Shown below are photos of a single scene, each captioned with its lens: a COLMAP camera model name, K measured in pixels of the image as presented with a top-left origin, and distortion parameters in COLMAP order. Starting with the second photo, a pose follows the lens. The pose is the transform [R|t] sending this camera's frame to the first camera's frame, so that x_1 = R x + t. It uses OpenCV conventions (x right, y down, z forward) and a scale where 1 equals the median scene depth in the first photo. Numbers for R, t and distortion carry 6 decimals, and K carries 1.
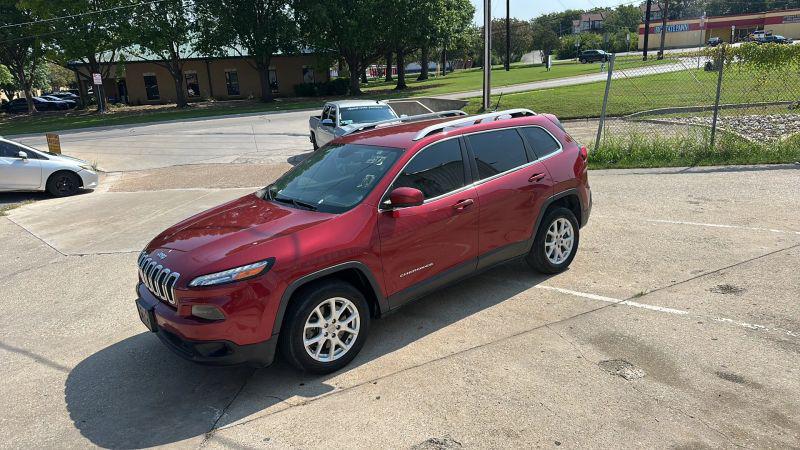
lens RADIAL K [[536.8, 0, 394.7], [0, 536.8, 222.3], [0, 0, 1]] dist [0.051933, -0.055655]
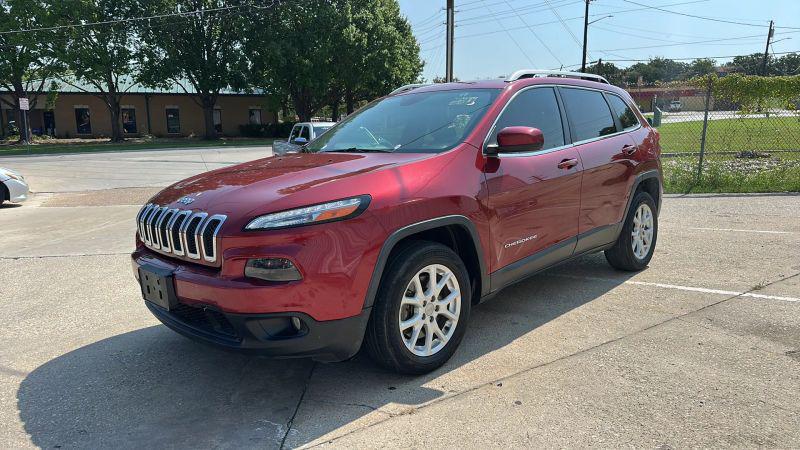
lens RADIAL K [[536.8, 0, 400.7], [0, 536.8, 225.4], [0, 0, 1]] dist [0.051933, -0.055655]
pose [[0.991675, 0.025355, 0.126243, -0.204819], [-0.013403, 0.995422, -0.094633, 0.128353], [-0.128065, 0.092153, 0.987475, 0.244146]]
